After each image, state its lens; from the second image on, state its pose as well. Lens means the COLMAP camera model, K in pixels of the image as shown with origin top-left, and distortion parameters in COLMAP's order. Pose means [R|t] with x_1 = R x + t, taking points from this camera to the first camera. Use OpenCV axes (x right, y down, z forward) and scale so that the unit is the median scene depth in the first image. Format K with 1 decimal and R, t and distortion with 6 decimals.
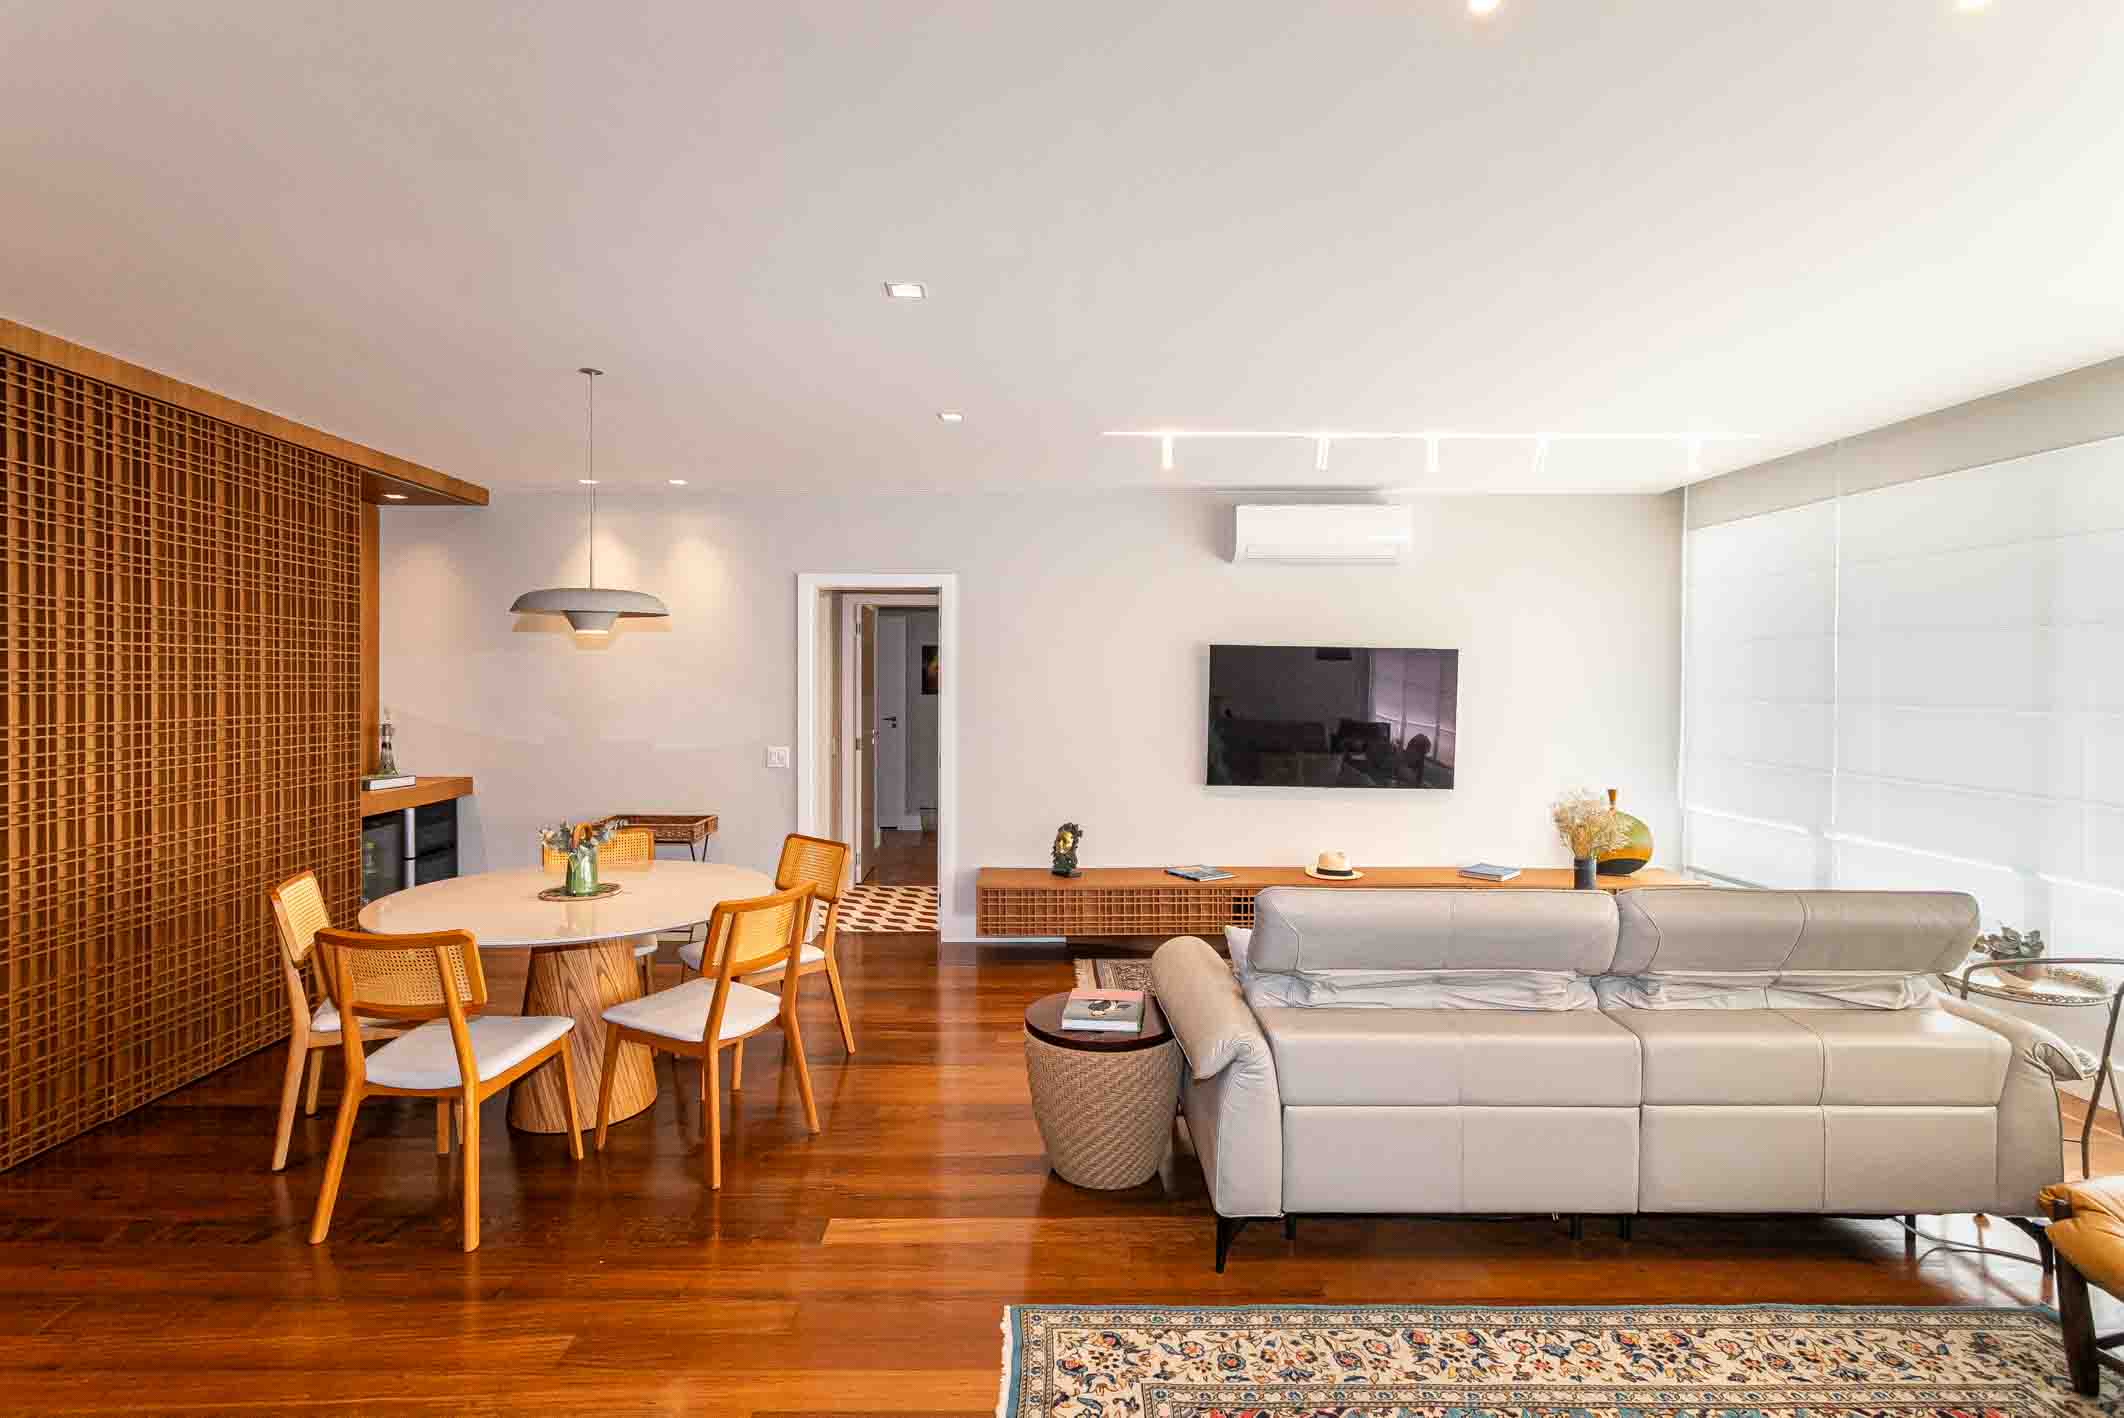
lens RADIAL K [[1014.5, 0, 1052.3], [0, 1014.5, 709.8], [0, 0, 1]] dist [0.000132, 0.006864]
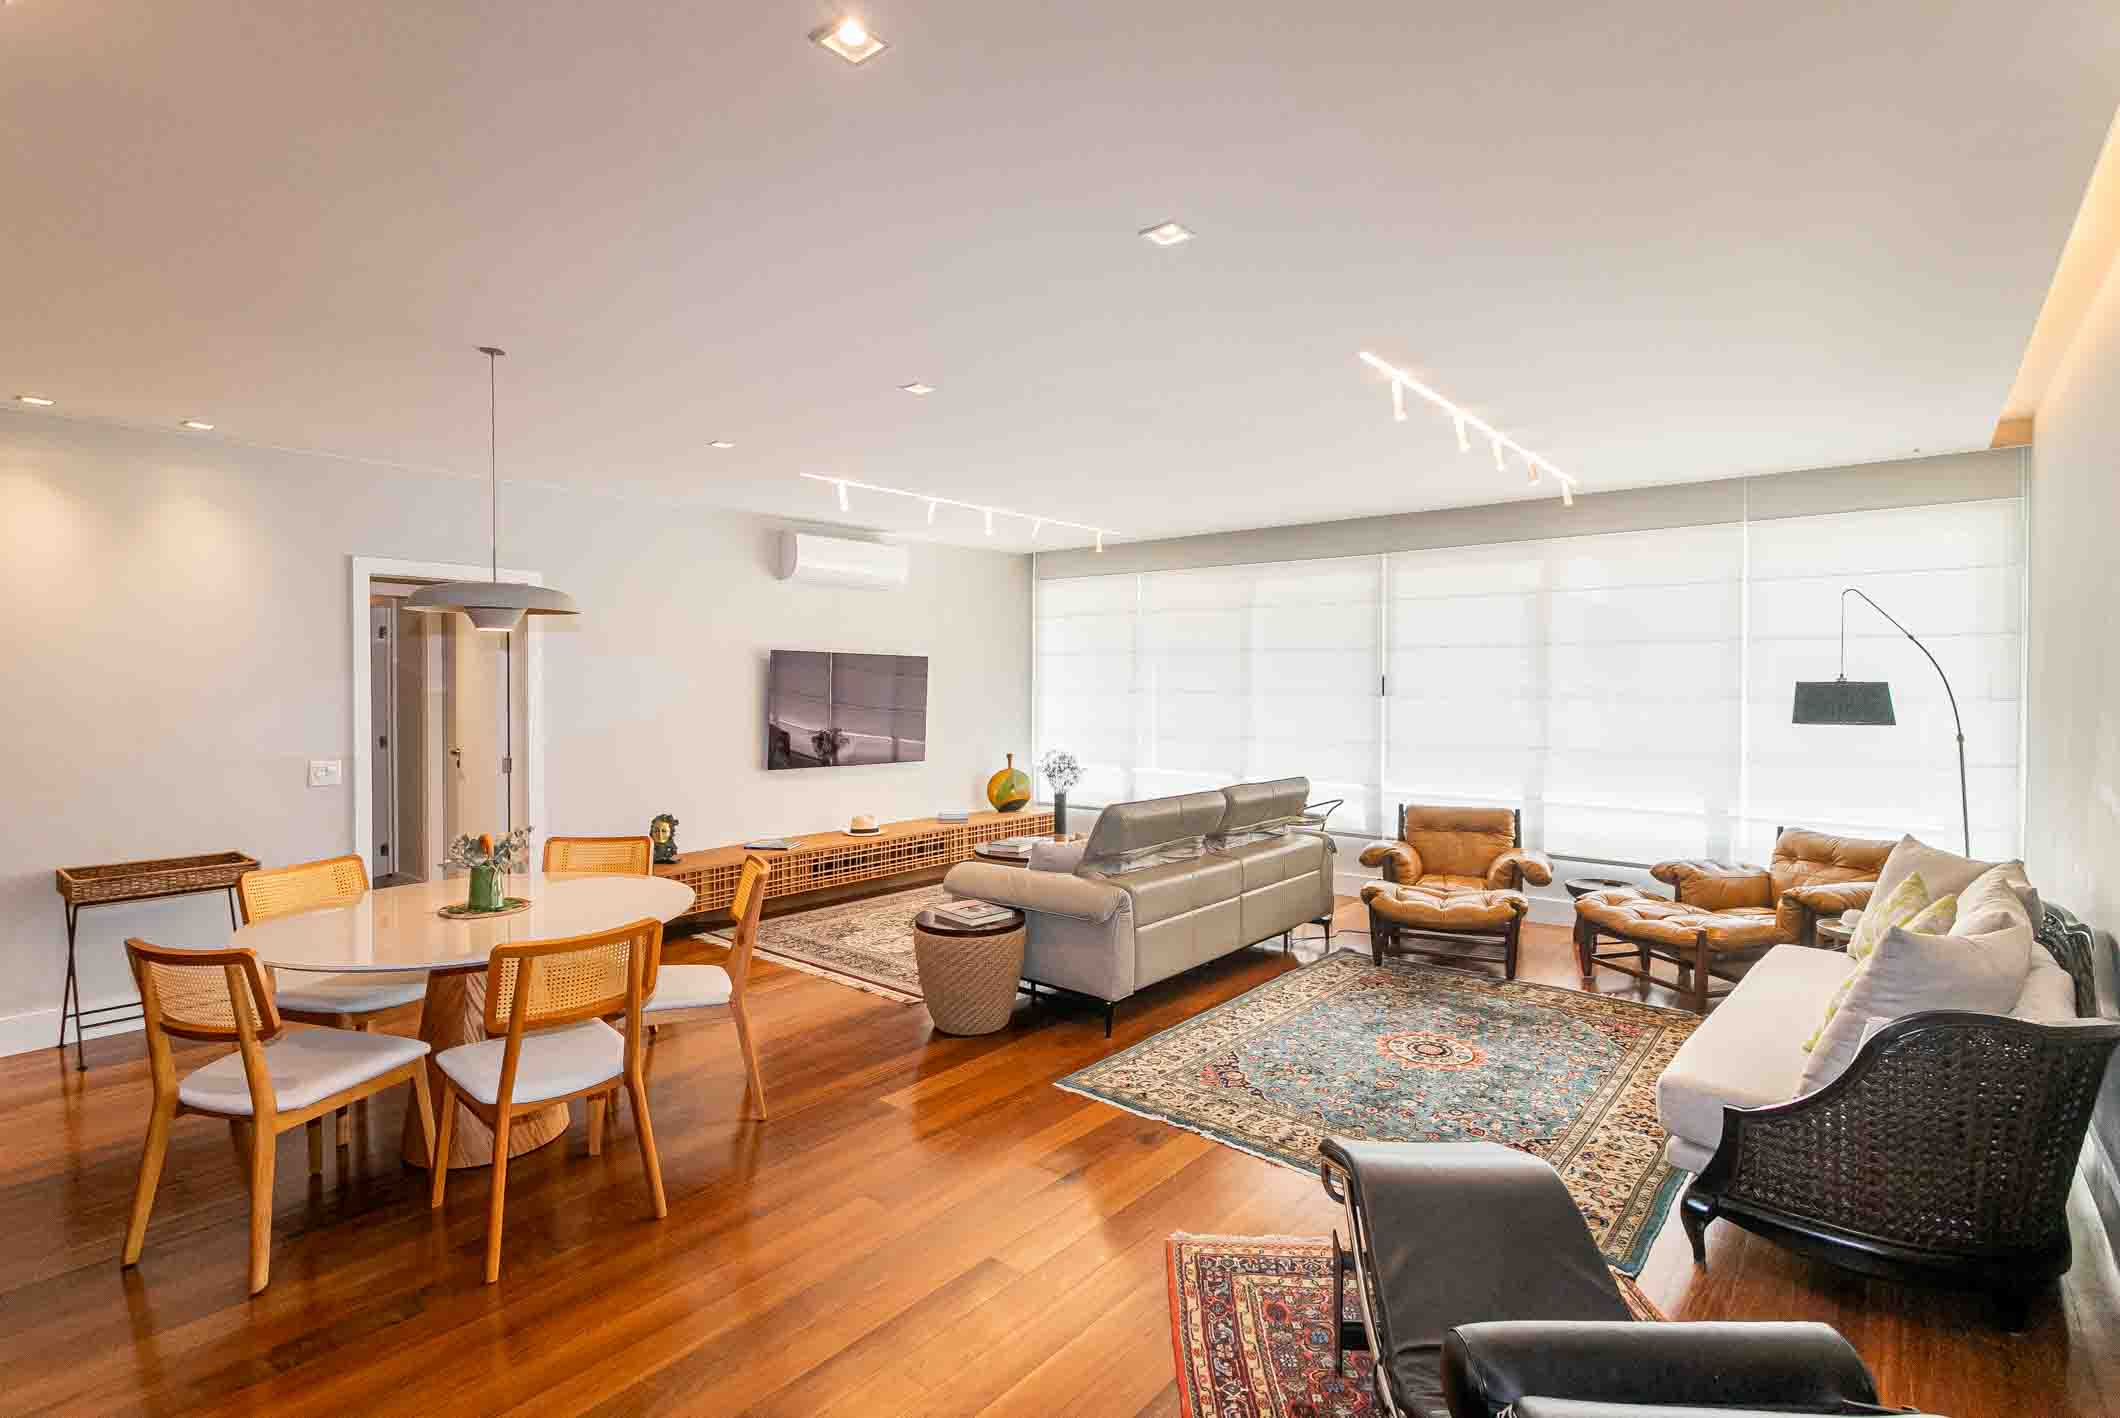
lens RADIAL K [[1012.5, 0, 1066.4], [0, 1012.5, 703.5], [0, 0, 1]] dist [0.000132, 0.006864]
pose [[0.643528, -0.017108, 0.765232, -0.836998], [0.021386, 0.999762, 0.004366, 0.000676], [-0.765124, 0.013555, 0.643740, -0.012277]]
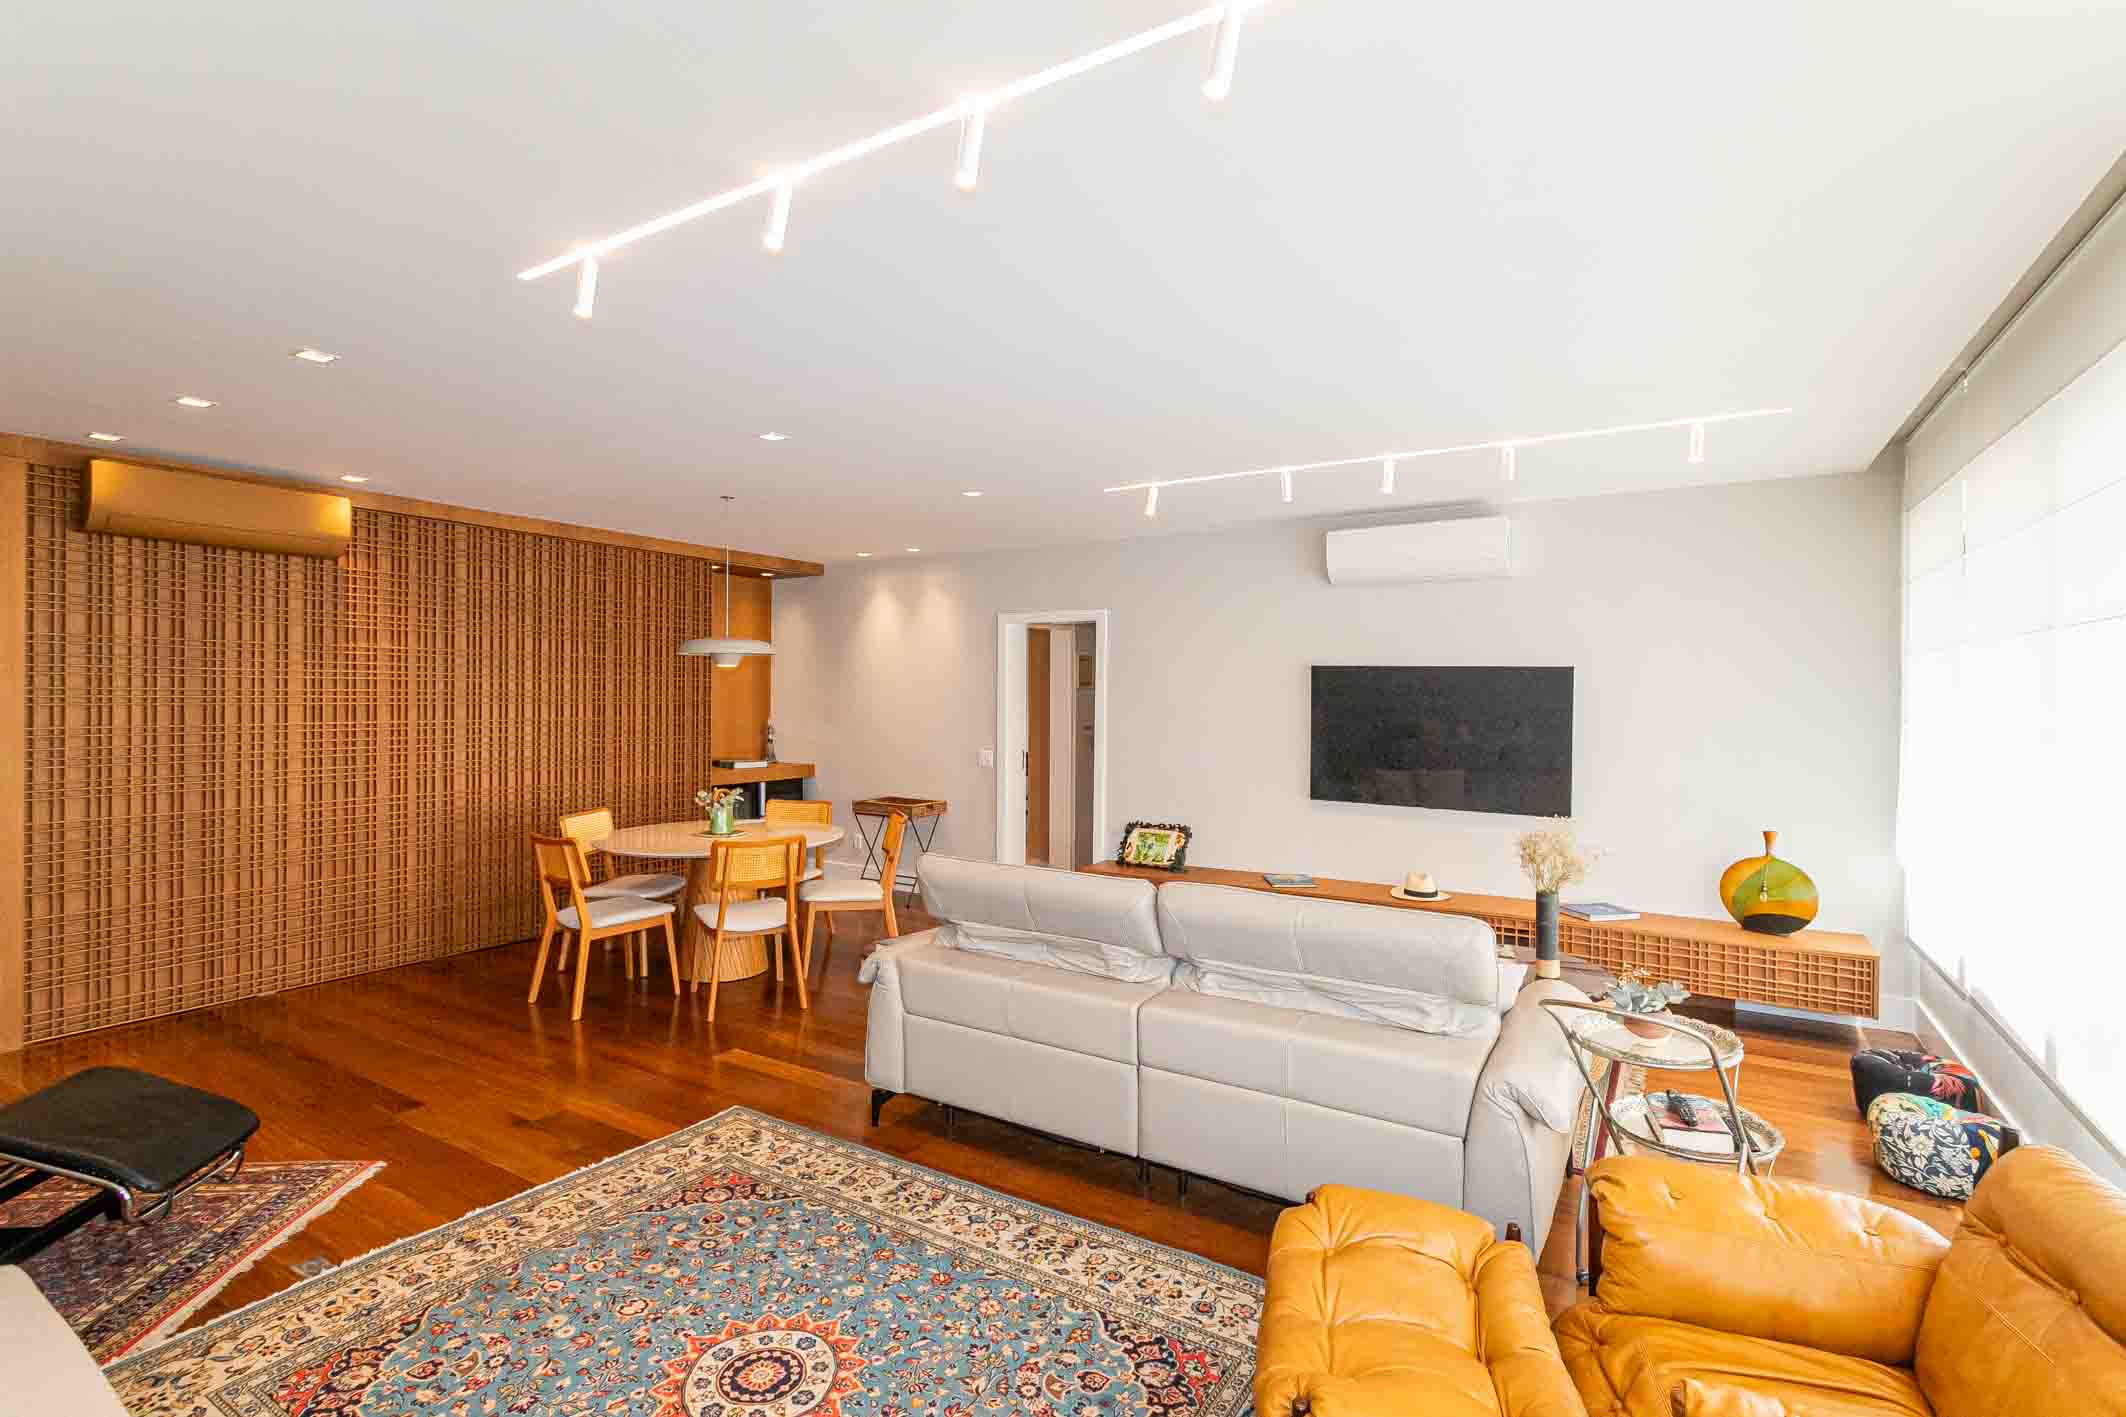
lens RADIAL K [[1015.4, 0, 1065.6], [0, 1015.4, 690.1], [0, 0, 1]] dist [0.000132, 0.006864]
pose [[0.839834, -0.001758, -0.542840, 0.838205], [-0.017859, 0.999364, -0.030866, -0.001337], [0.542549, 0.035617, 0.839268, -0.027440]]
